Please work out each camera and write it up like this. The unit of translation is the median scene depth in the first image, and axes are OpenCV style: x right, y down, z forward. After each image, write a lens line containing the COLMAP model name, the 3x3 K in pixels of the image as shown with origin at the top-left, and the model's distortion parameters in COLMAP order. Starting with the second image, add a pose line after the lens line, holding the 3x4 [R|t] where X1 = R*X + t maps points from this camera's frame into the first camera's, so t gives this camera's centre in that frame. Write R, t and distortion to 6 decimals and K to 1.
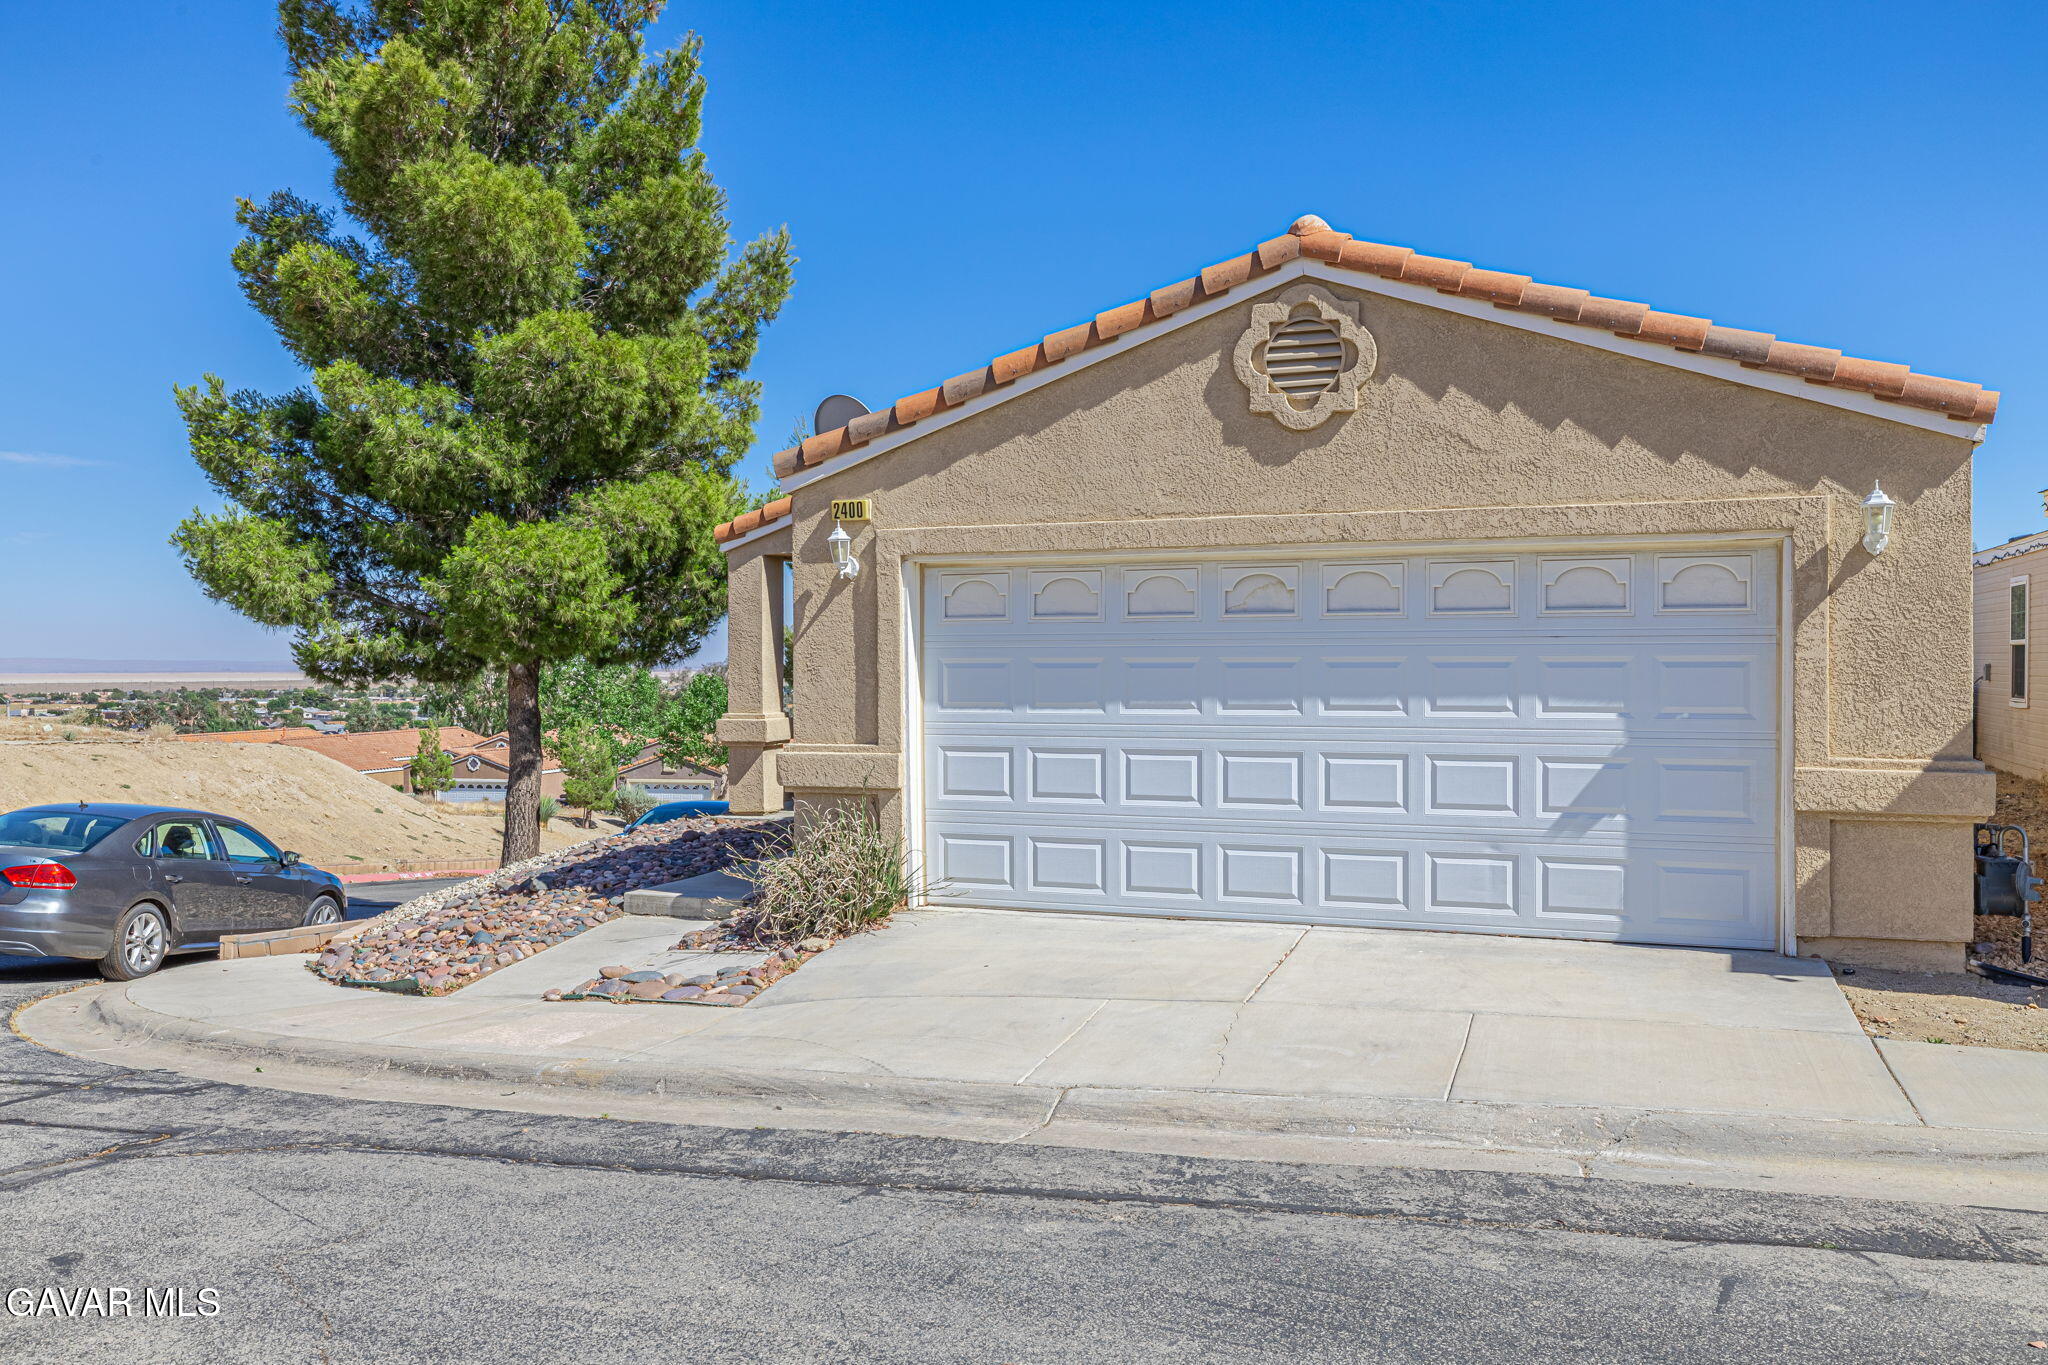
lens RADIAL K [[1702.5, 0, 1057.6], [0, 1702.5, 682.1], [0, 0, 1]] dist [0.001625, 0.007721]
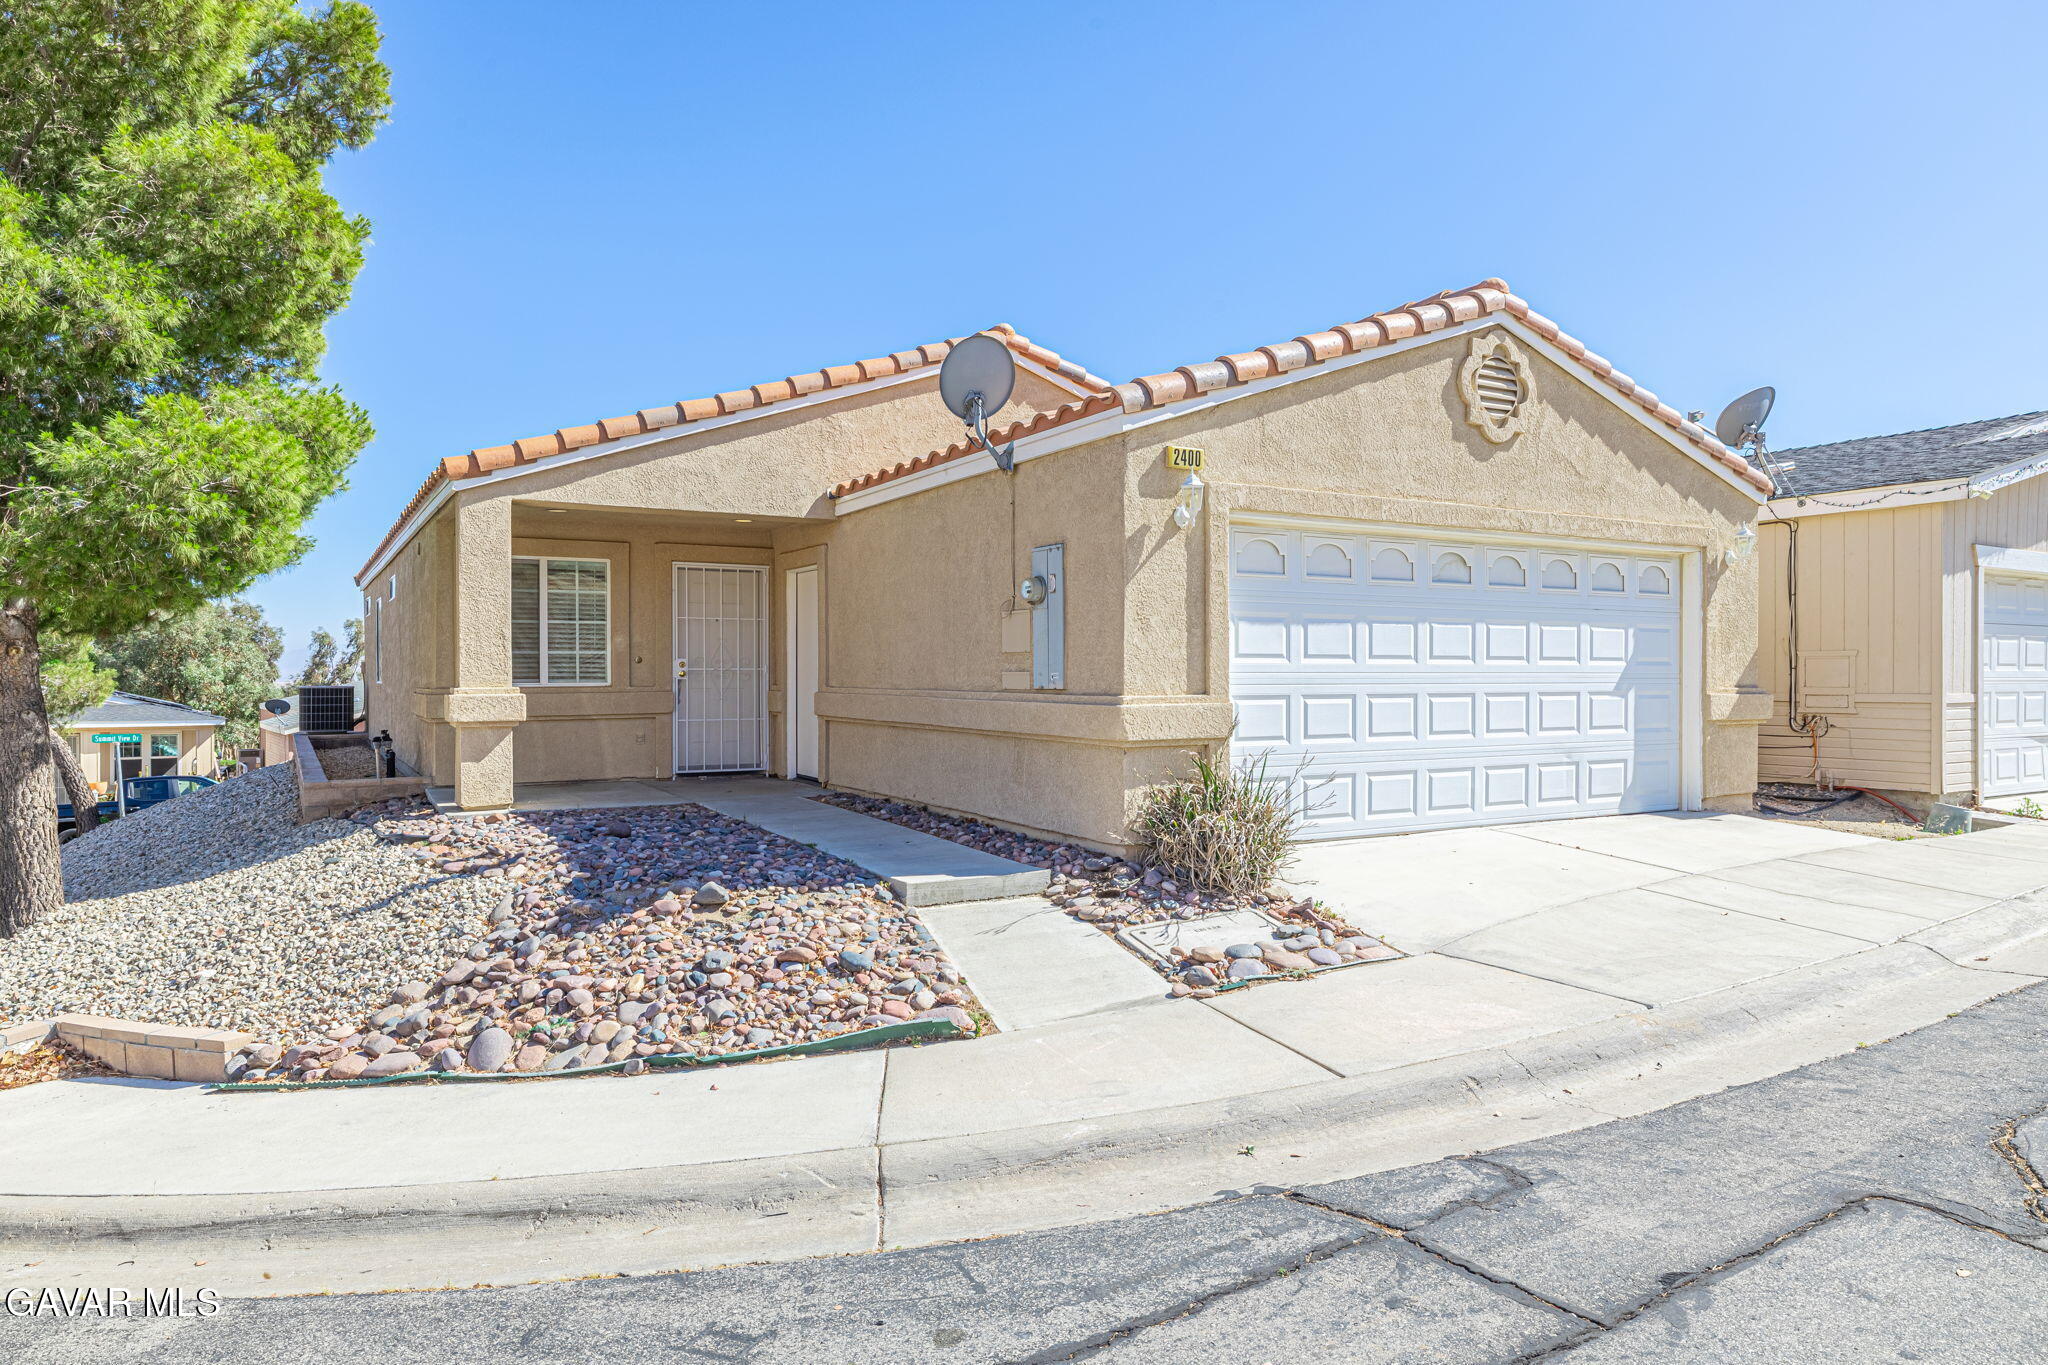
lens RADIAL K [[1245.9, 0, 1030.1], [0, 1245.9, 687.0], [0, 0, 1]] dist [-0.000414, 0.003457]
pose [[0.636905, -0.004717, 0.770928, -0.798253], [0.009209, 0.999956, -0.001490, 0.035031], [-0.770887, 0.008048, 0.636921, 0.659698]]
